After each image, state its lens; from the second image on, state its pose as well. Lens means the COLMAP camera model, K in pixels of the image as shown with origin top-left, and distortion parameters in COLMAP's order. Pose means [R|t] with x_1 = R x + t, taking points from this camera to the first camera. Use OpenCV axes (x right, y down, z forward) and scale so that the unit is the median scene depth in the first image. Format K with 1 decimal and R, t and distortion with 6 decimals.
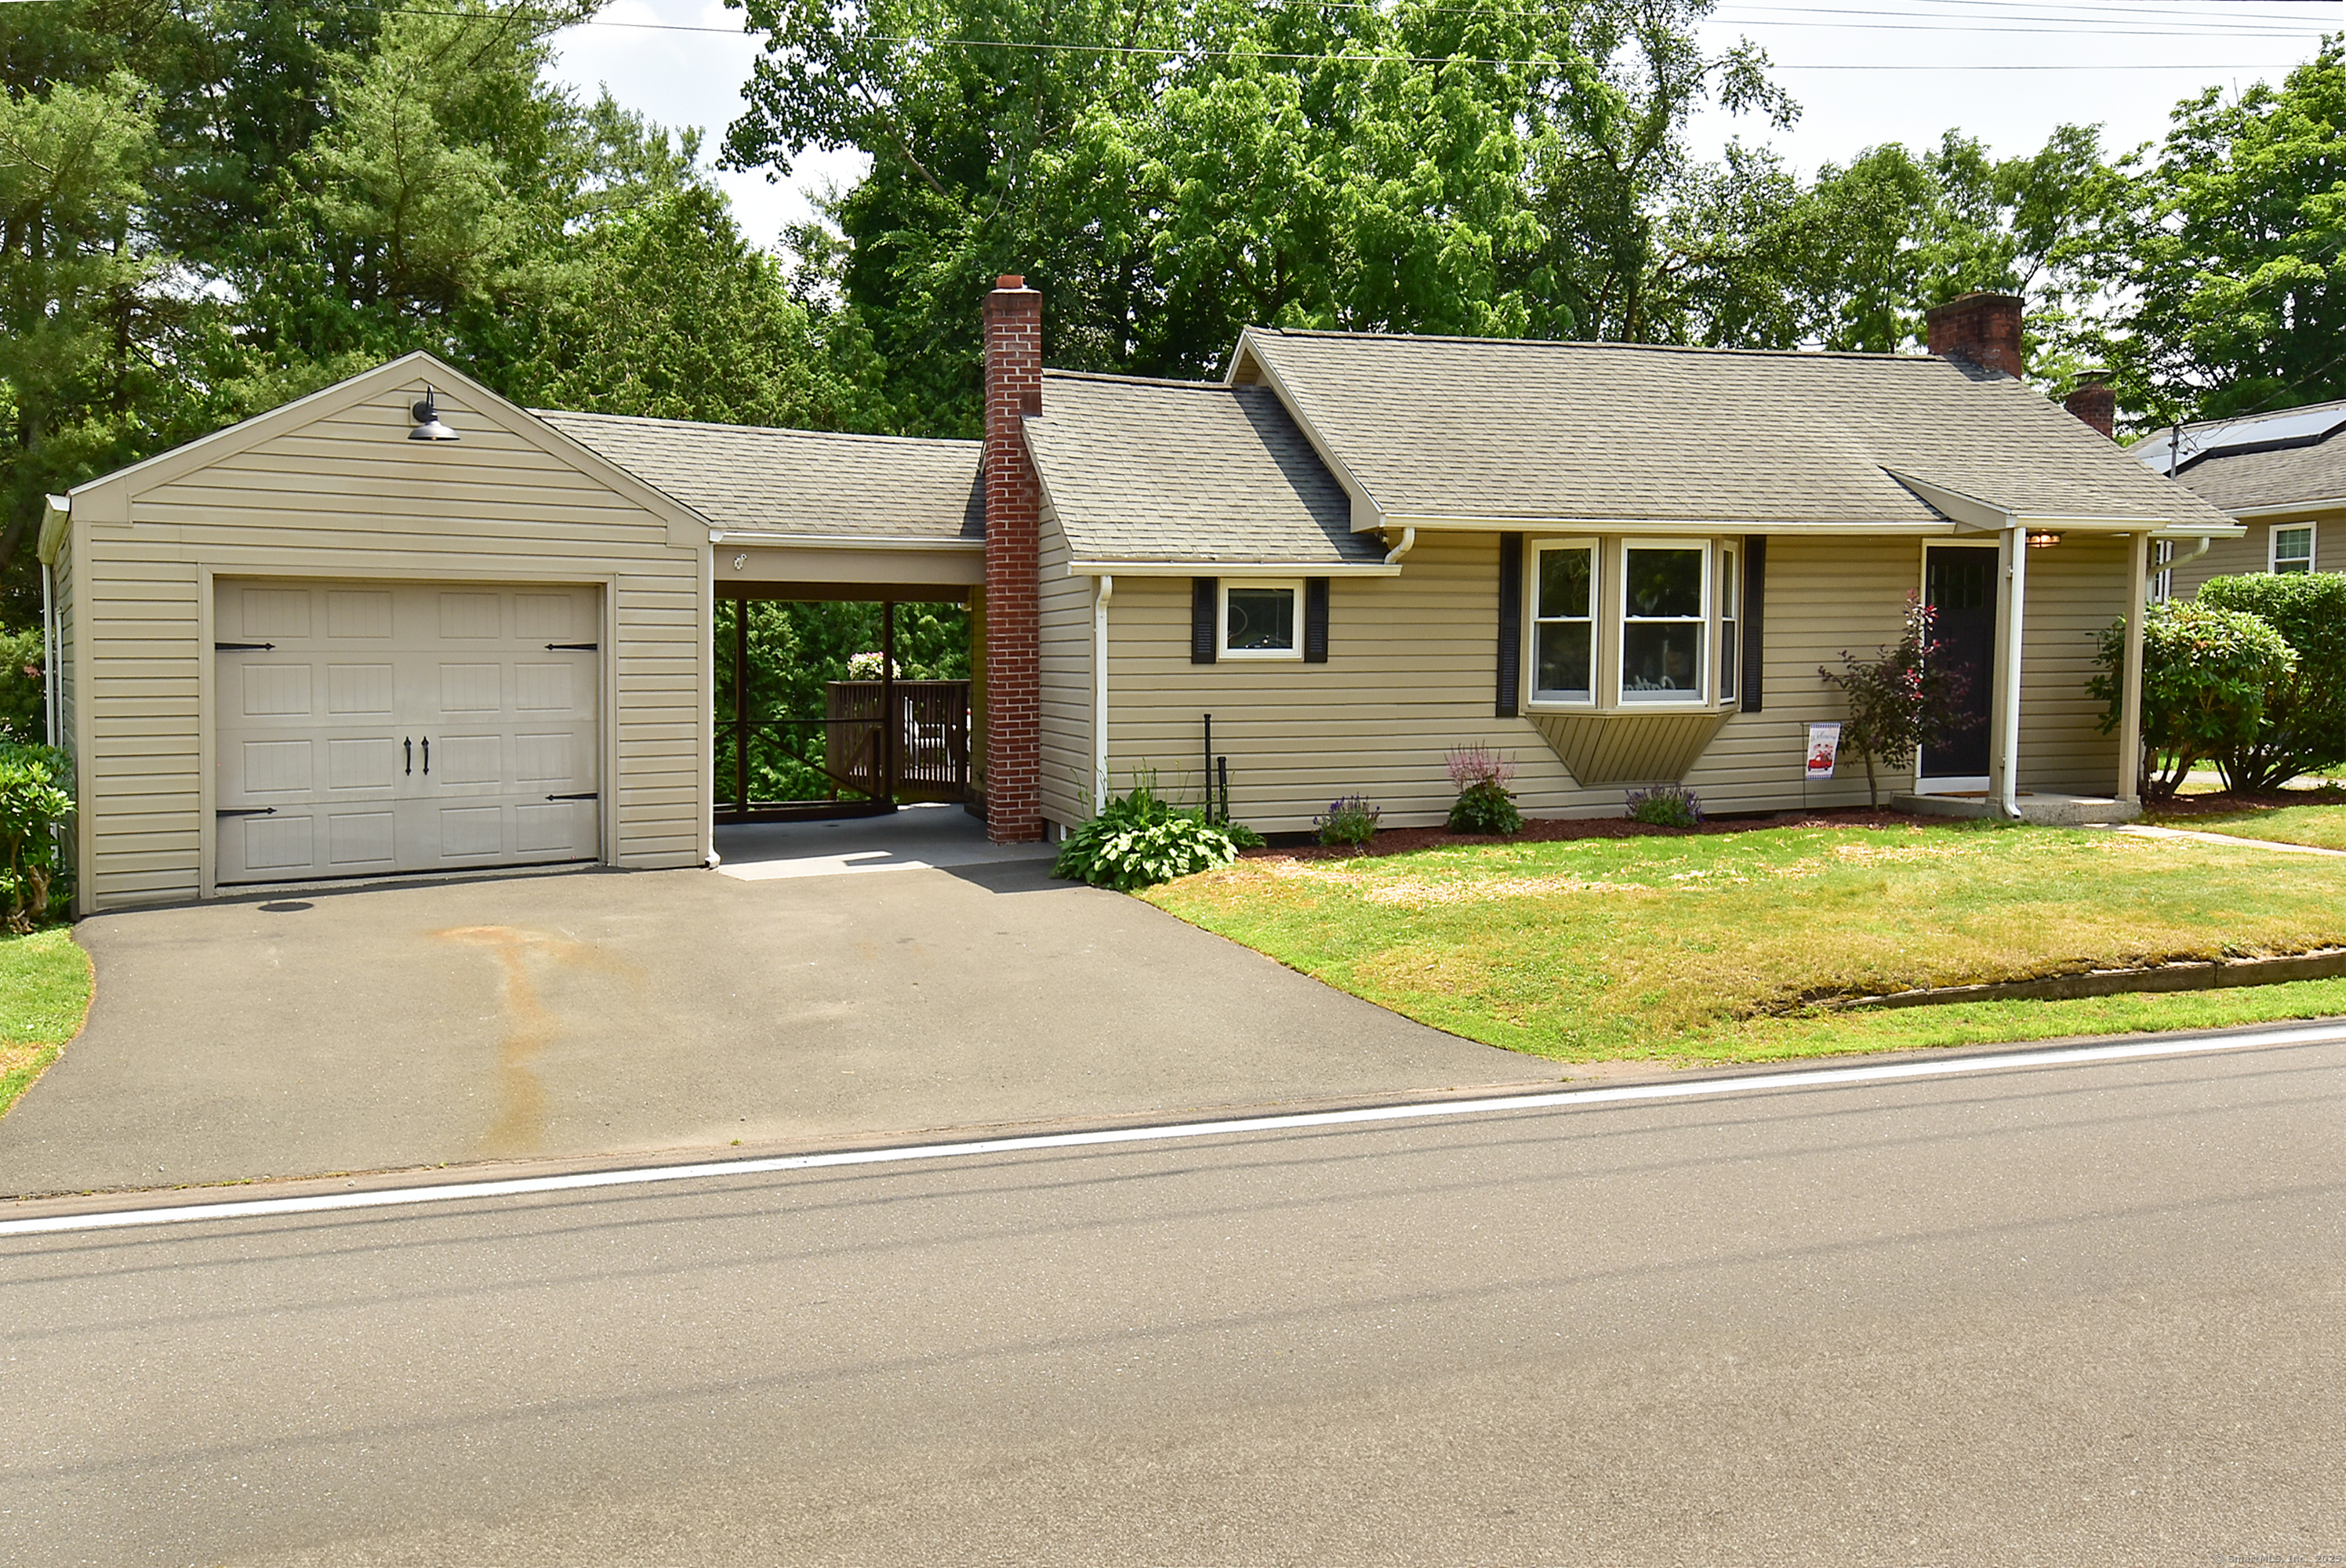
lens RADIAL K [[1551.9, 0, 1213.7], [0, 1551.9, 708.6], [0, 0, 1]] dist [0.015812, -0.007813]
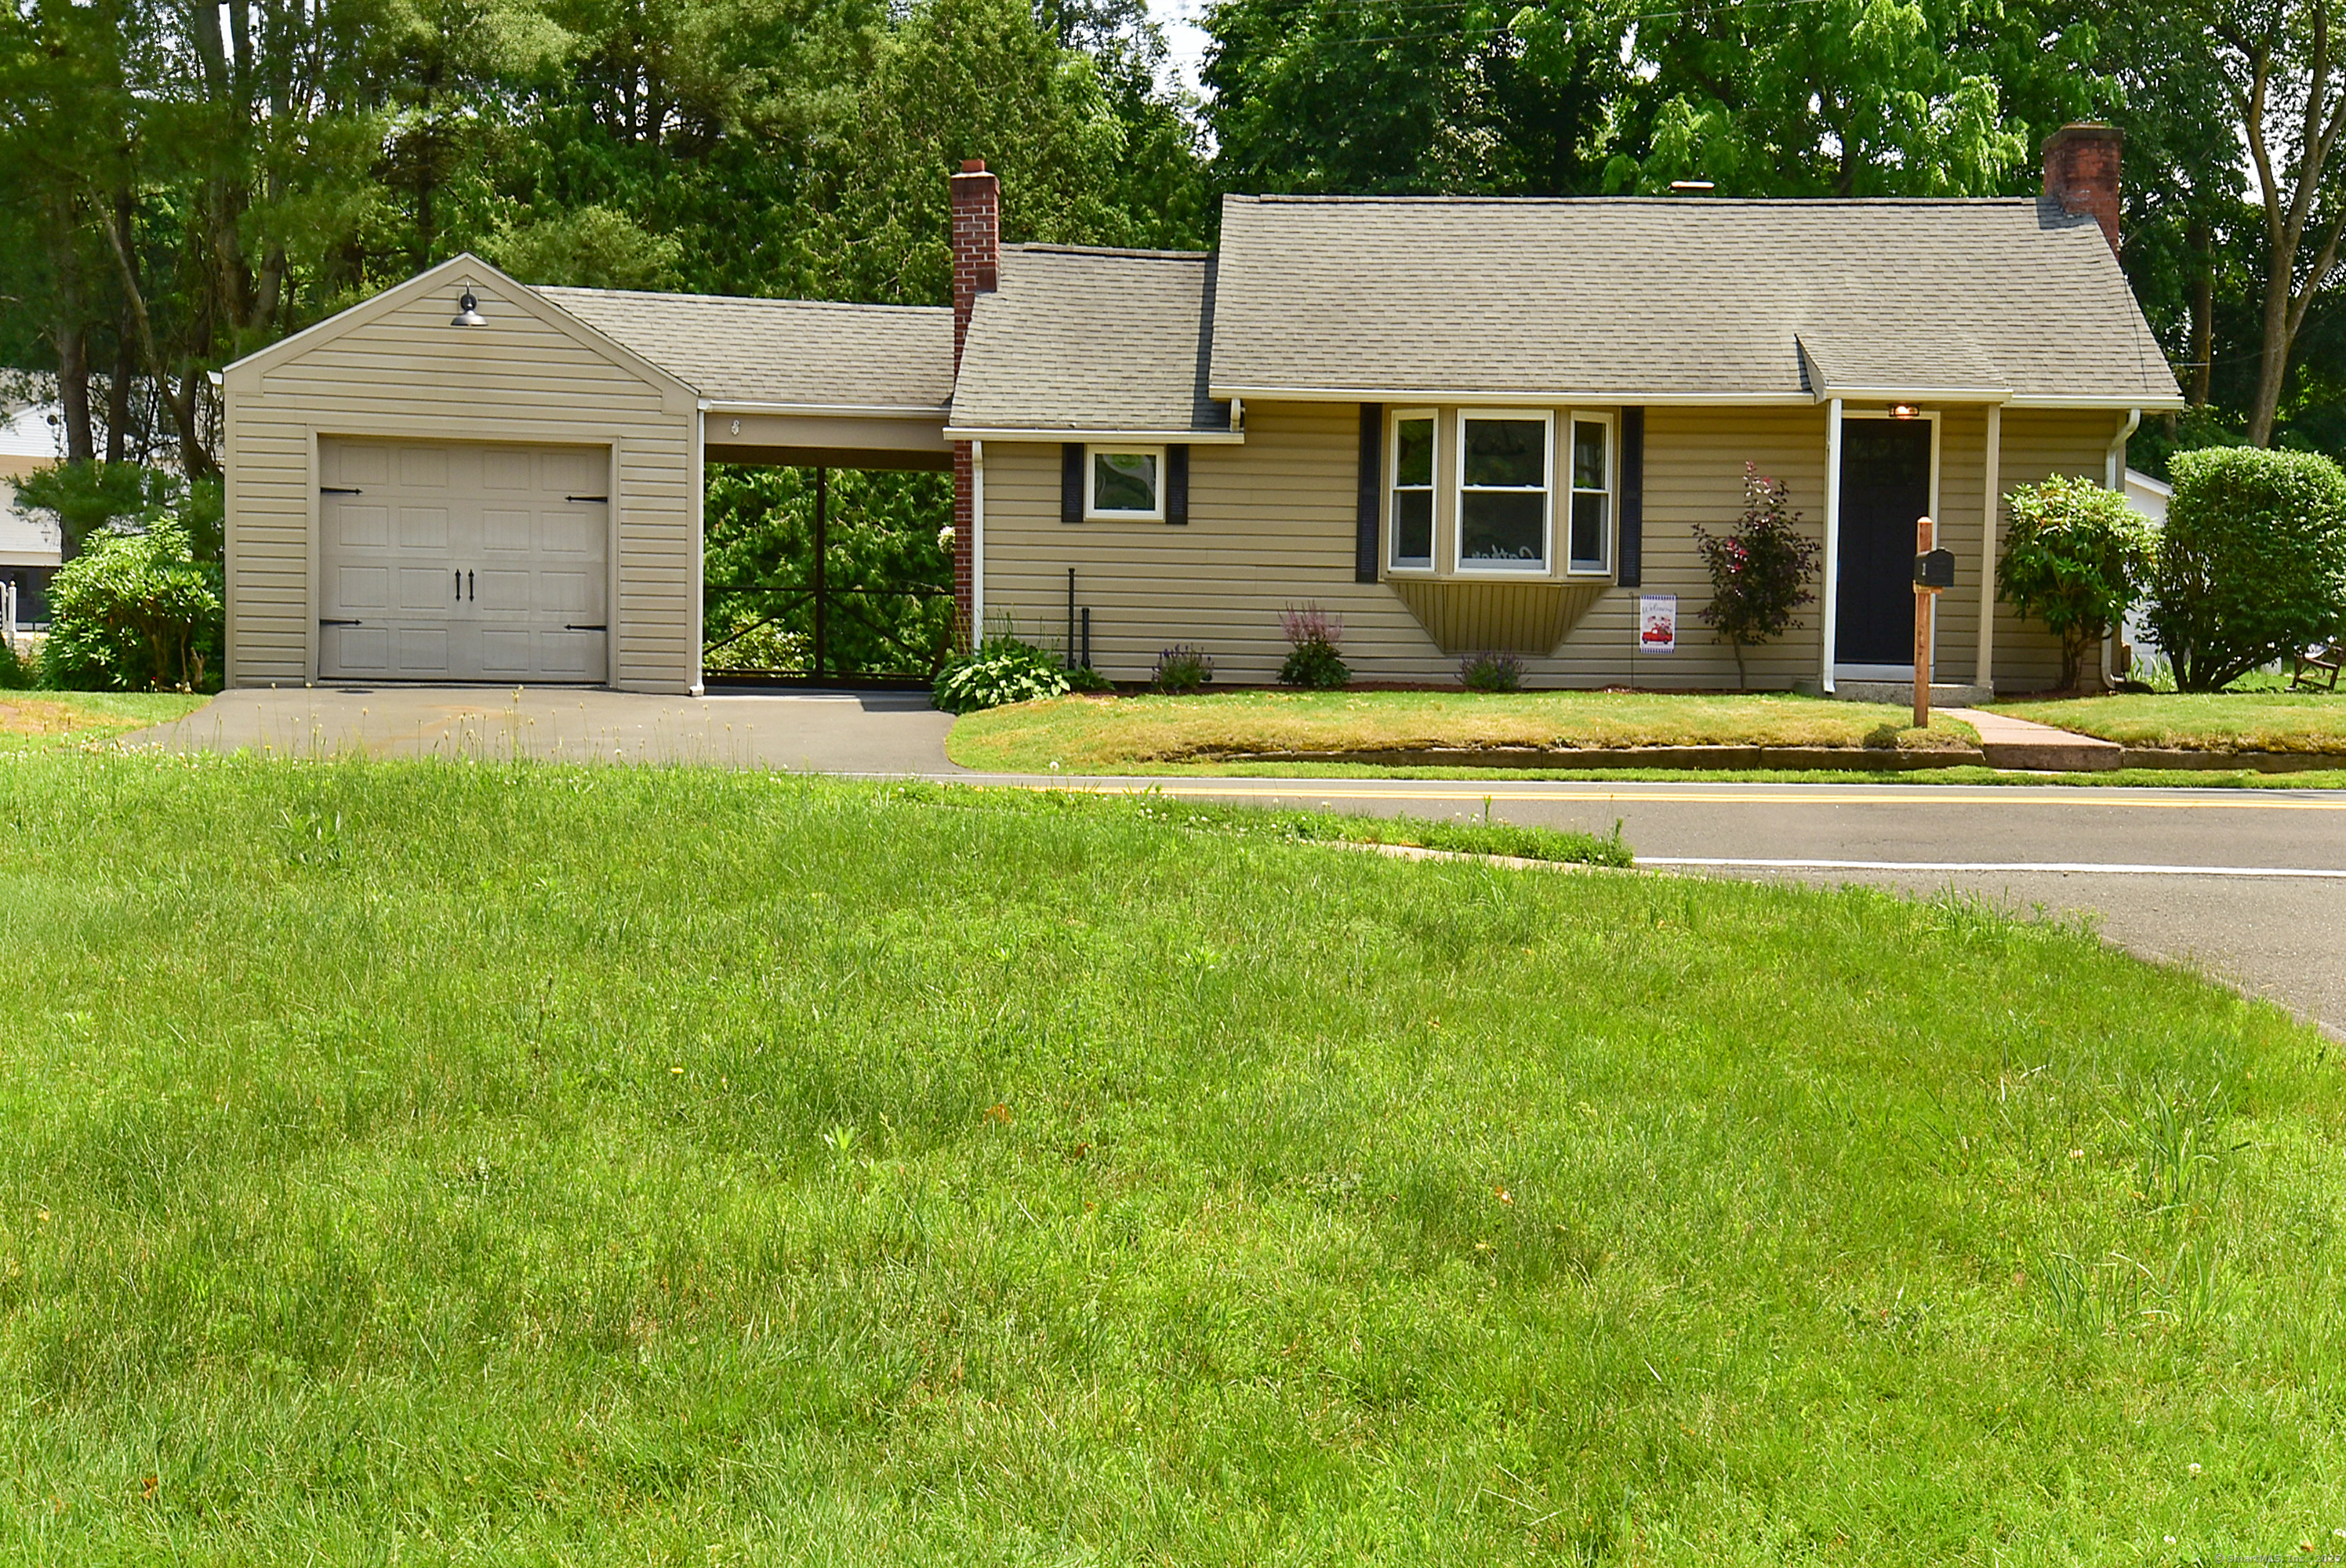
lens RADIAL K [[2477.4, 0, 1172.4], [0, 2477.4, 783.3], [0, 0, 1]] dist [0.022803, 0.000000]
pose [[0.937300, 0.054792, -0.344190, 0.658446], [-0.040875, 0.998031, 0.047565, 0.067334], [0.346119, -0.030514, 0.937694, -0.610707]]
